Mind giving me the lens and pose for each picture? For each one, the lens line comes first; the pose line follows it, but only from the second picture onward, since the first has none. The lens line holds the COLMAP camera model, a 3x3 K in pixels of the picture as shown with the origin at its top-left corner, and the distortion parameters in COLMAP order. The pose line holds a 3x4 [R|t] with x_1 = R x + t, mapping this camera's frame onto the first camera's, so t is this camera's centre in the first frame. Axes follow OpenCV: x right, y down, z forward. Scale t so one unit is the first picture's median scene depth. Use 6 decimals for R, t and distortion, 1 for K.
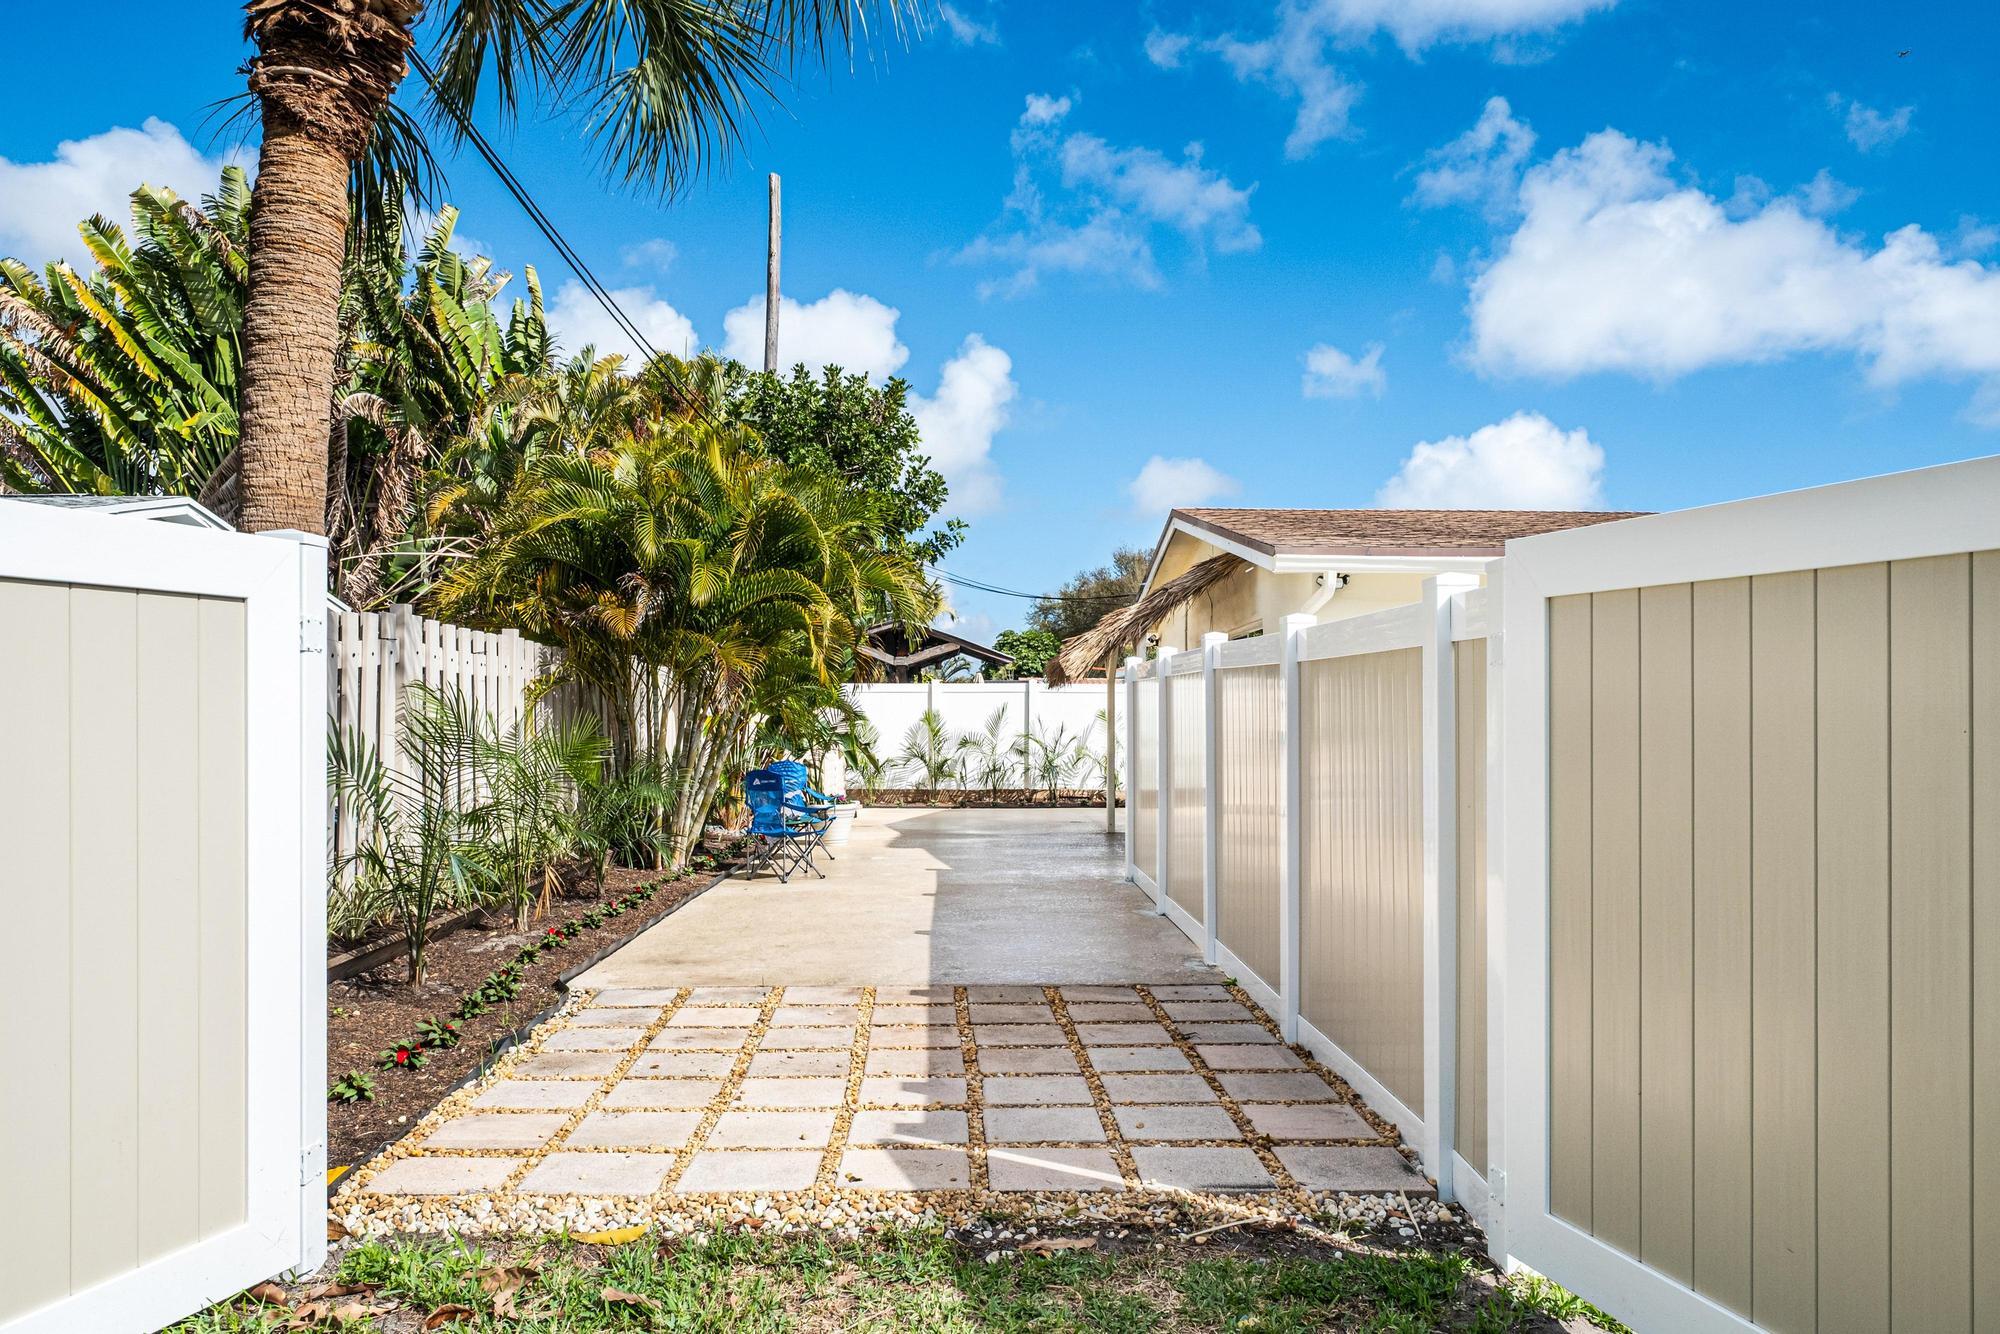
lens RADIAL K [[1383.6, 0, 986.7], [0, 1383.6, 677.7], [0, 0, 1]] dist [0.039803, 0.000785]
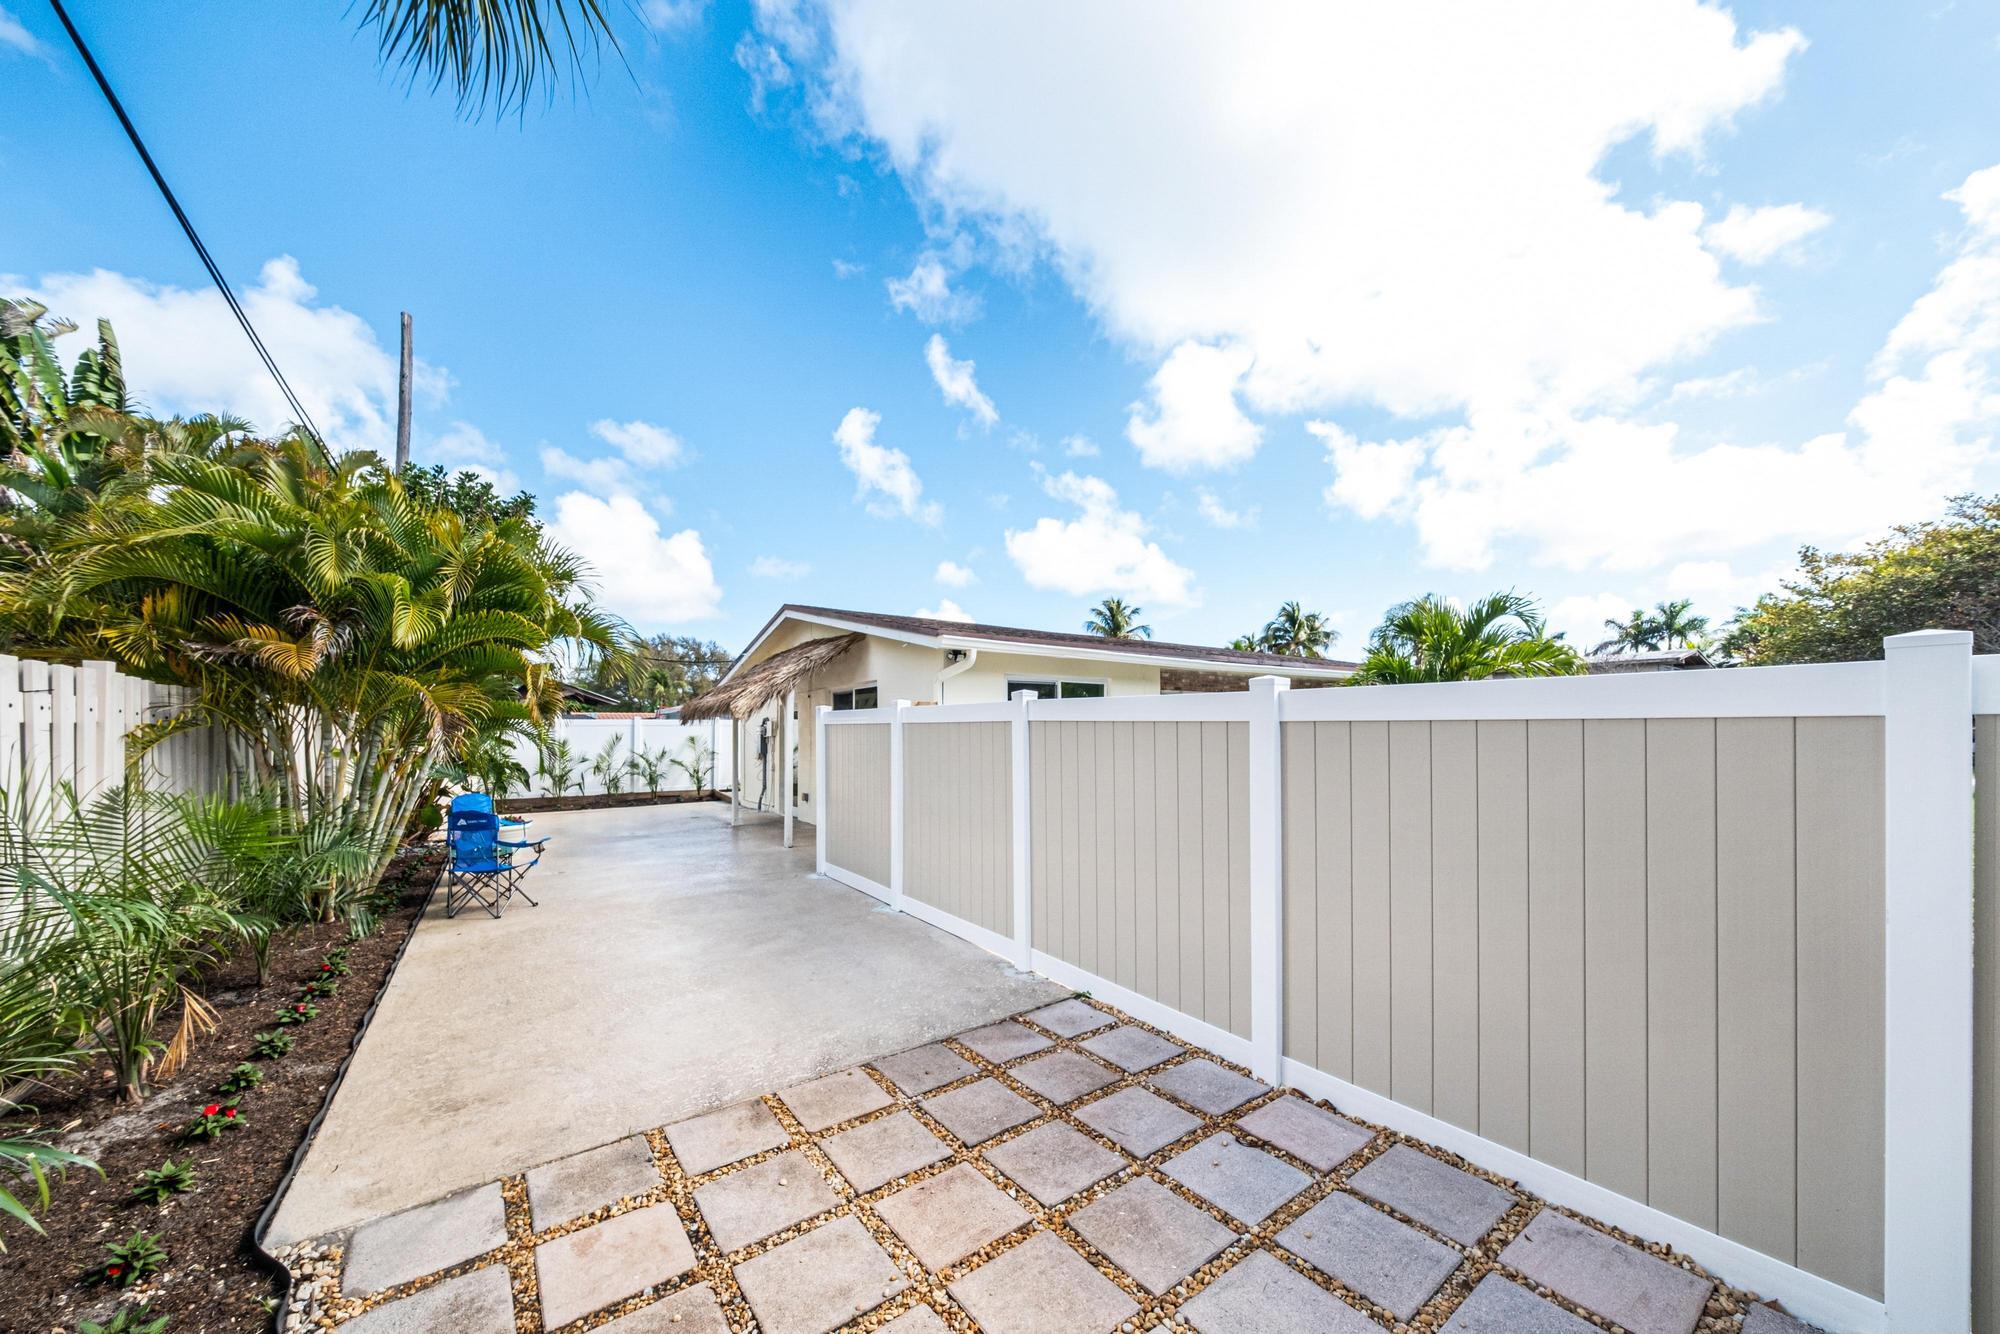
lens RADIAL K [[695.4, 0, 995.9], [0, 695.4, 717.4], [0, 0, 1]] dist [0.001819, -0.000574]
pose [[0.825208, 0.005390, 0.564803, -0.134895], [-0.010100, 0.999935, 0.005214, -0.009408], [-0.564738, -0.010007, 0.825209, 0.360773]]
